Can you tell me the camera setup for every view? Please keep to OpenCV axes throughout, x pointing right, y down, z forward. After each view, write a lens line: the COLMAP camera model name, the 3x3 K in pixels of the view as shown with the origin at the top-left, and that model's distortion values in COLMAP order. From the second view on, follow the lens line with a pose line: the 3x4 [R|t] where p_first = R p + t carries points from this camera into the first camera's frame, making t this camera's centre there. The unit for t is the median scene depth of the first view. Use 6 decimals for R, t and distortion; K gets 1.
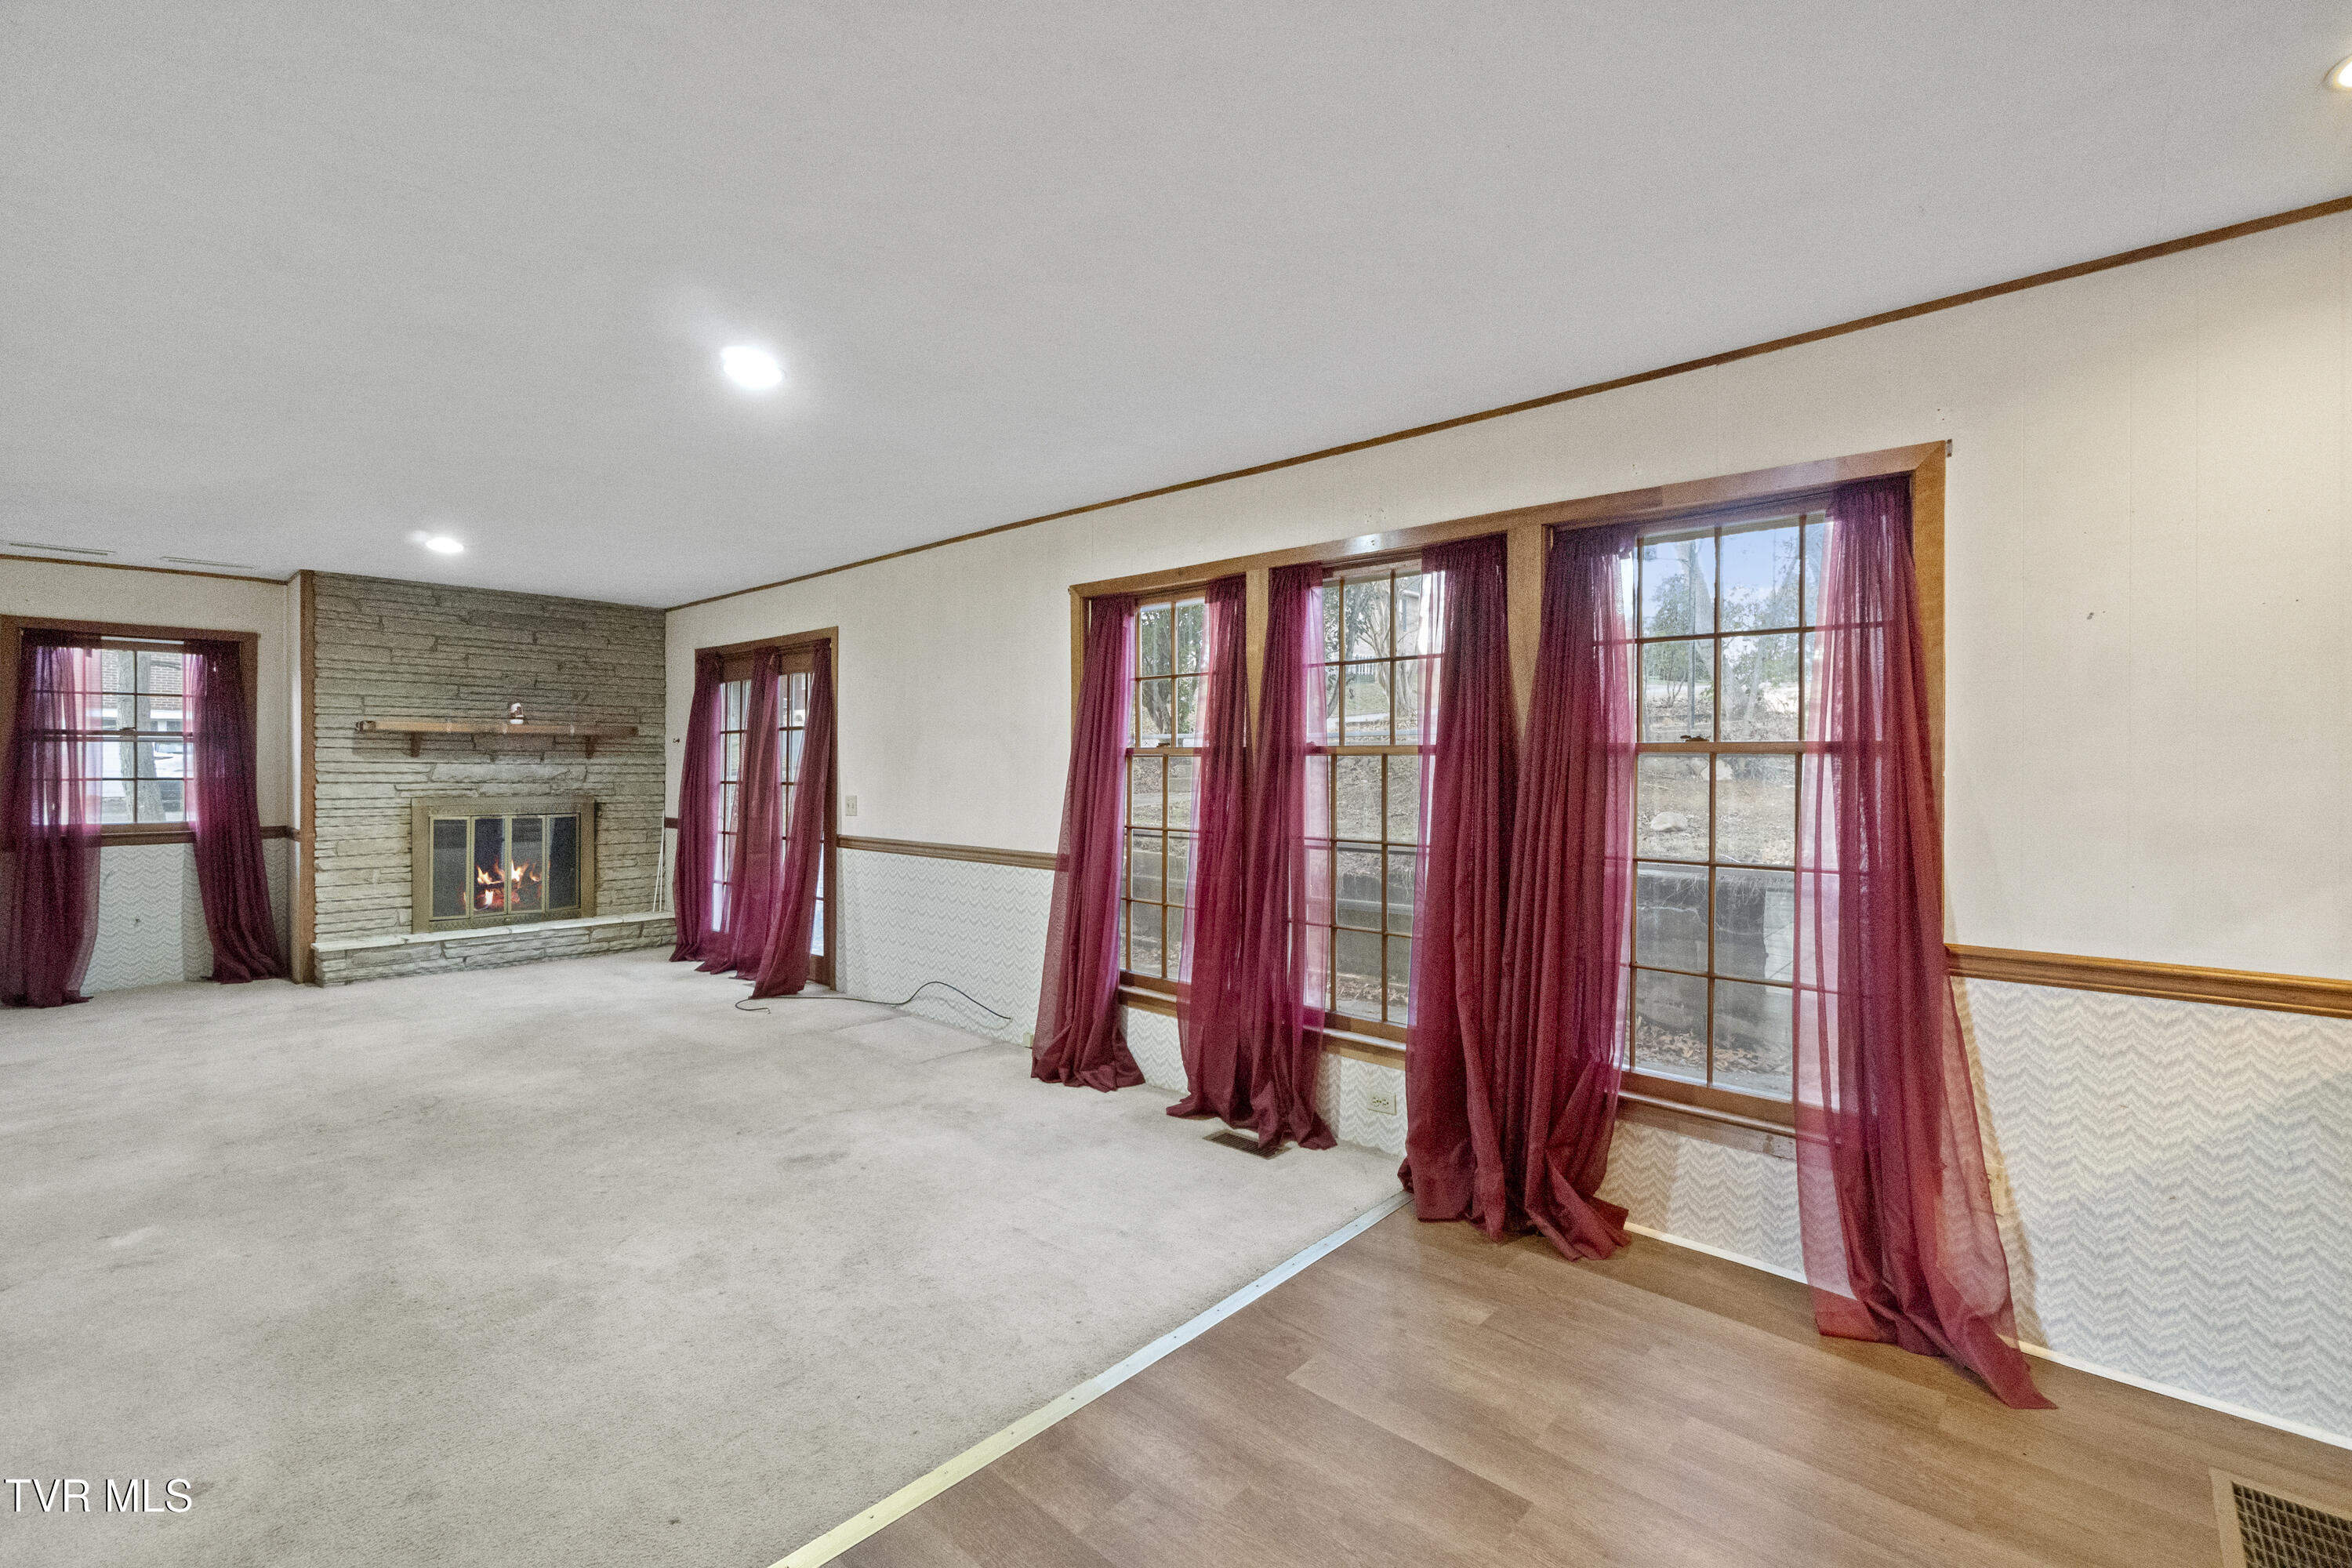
lens RADIAL K [[1023.0, 0, 1176.0], [0, 1023.0, 784.0], [0, 0, 1]] dist [-0.000715, -0.000266]
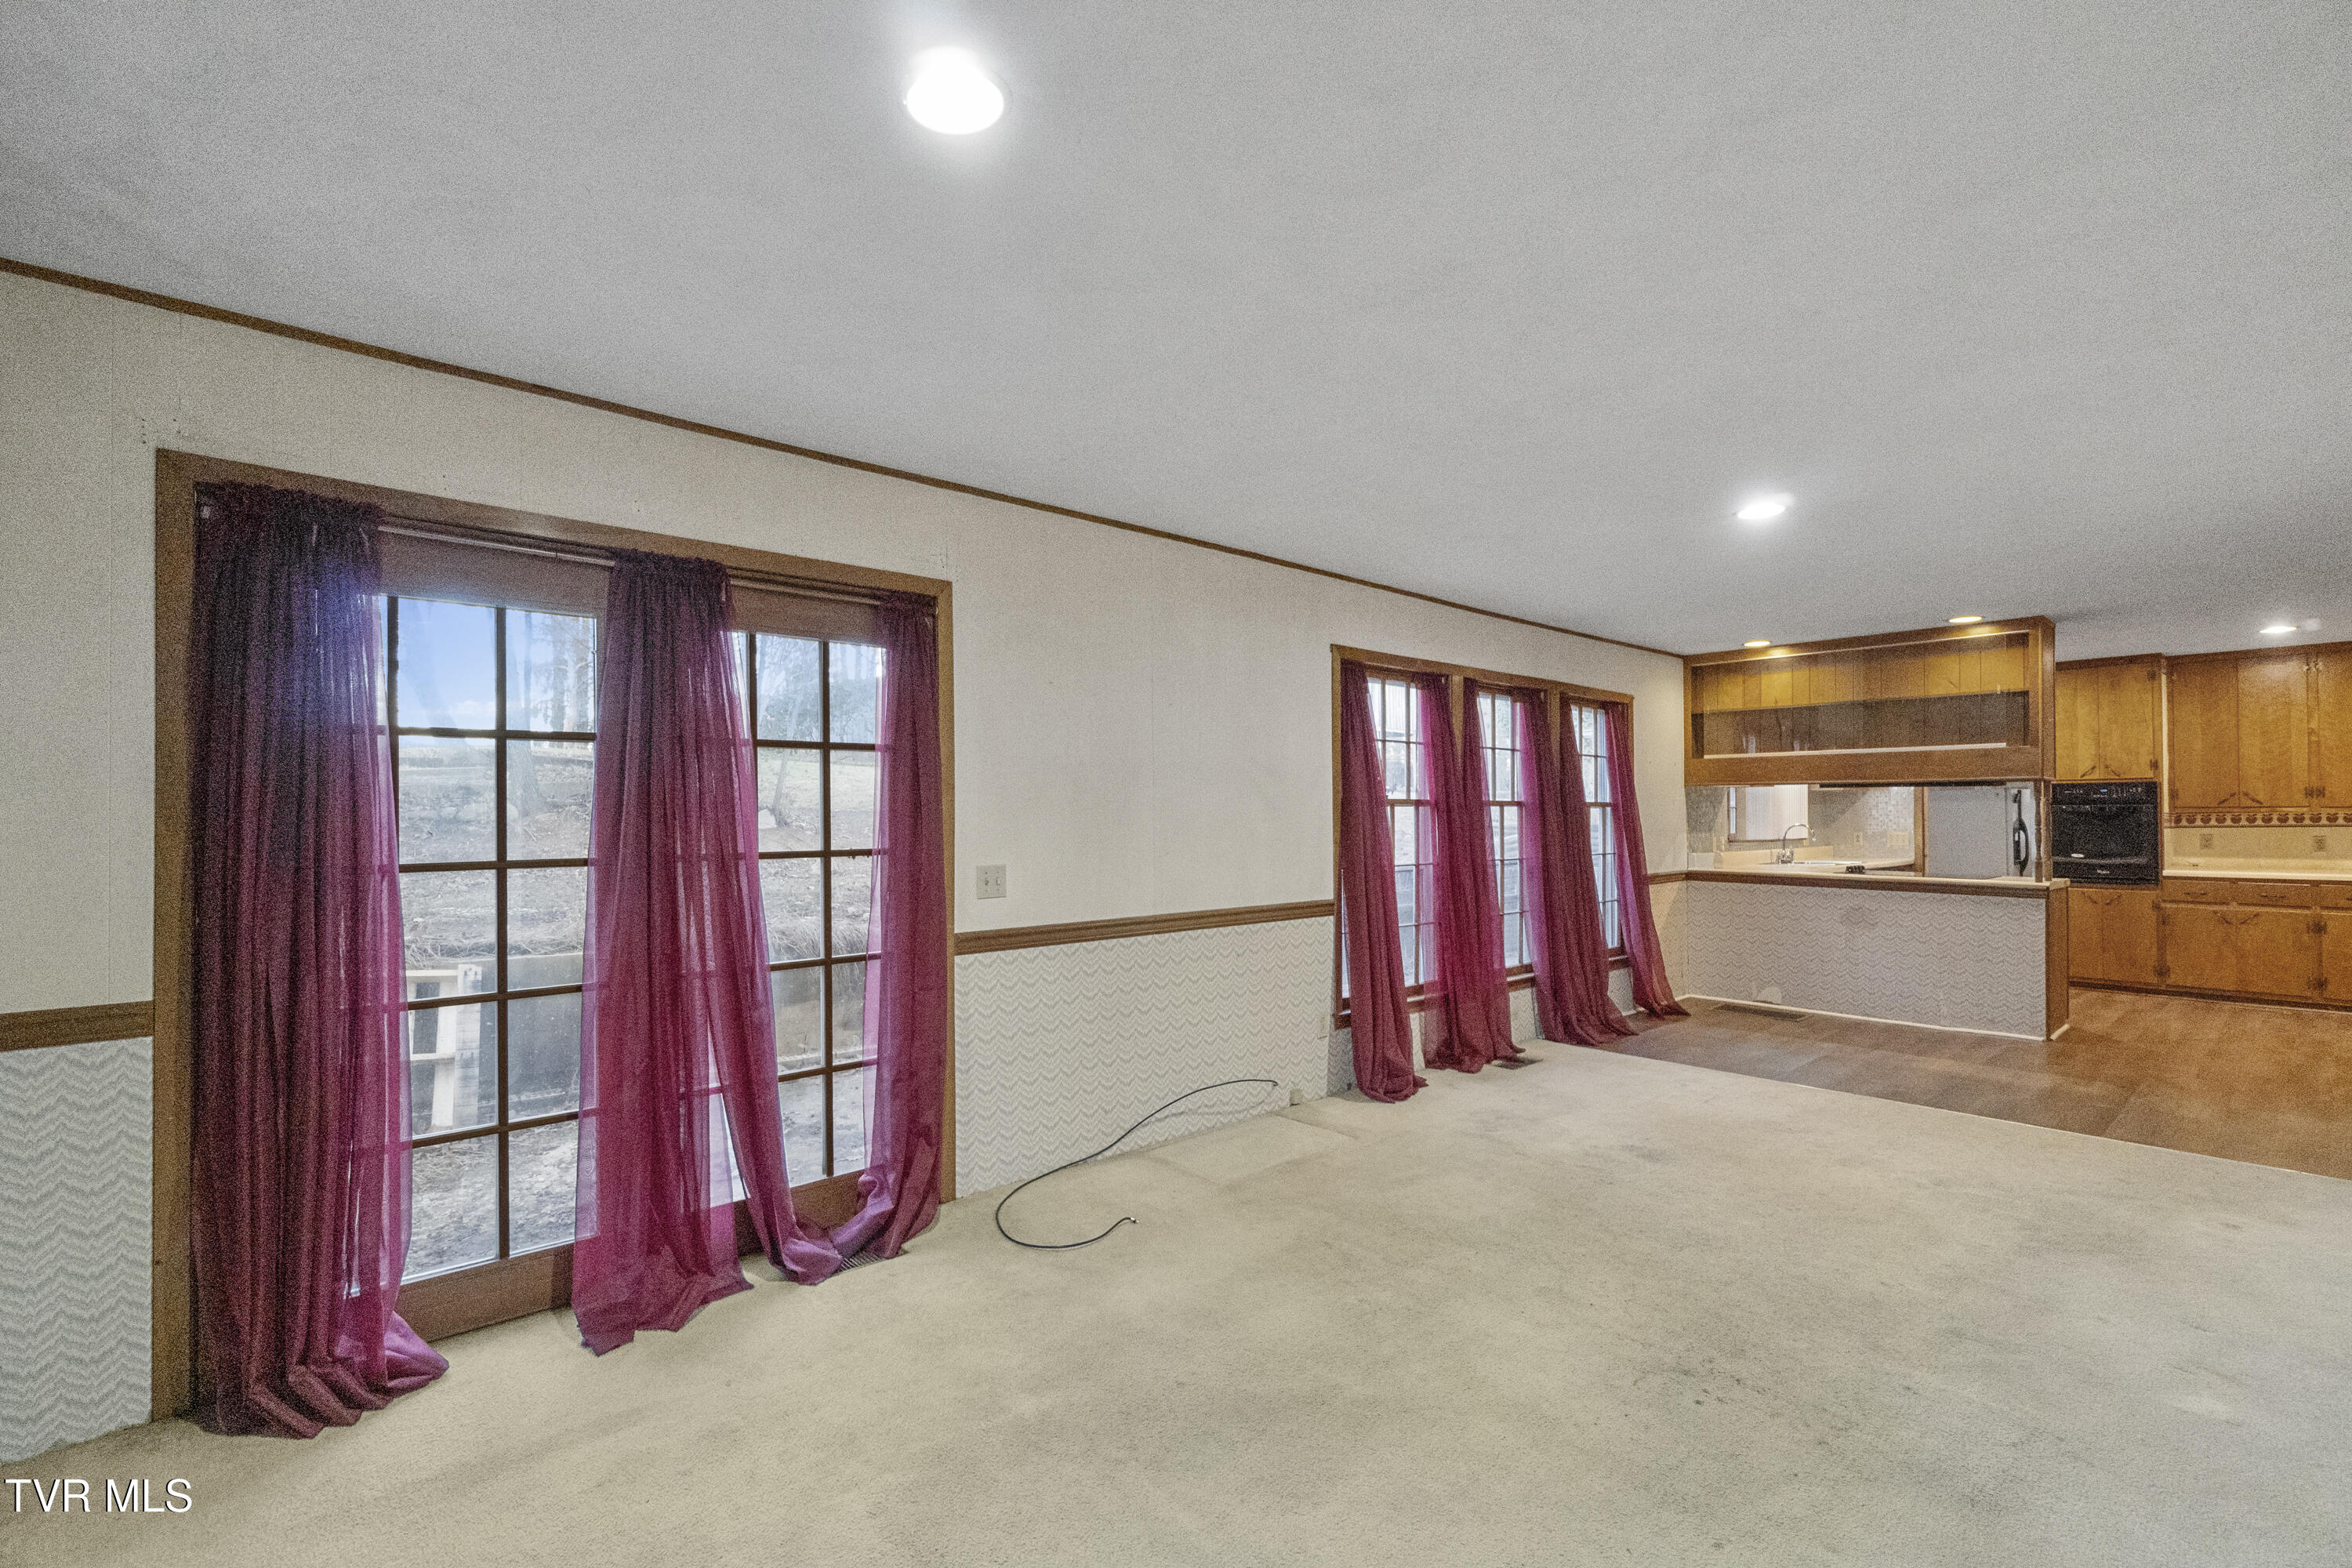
lens RADIAL K [[1030.5, 0, 1176.2], [0, 1030.5, 813.5], [0, 0, 1]] dist [-0.000072, 0.000197]
pose [[0.108052, -0.003070, 0.994141, -1.249422], [0.023340, 0.999727, 0.000551, -0.023894], [-0.993871, 0.023144, 0.108094, 1.110151]]
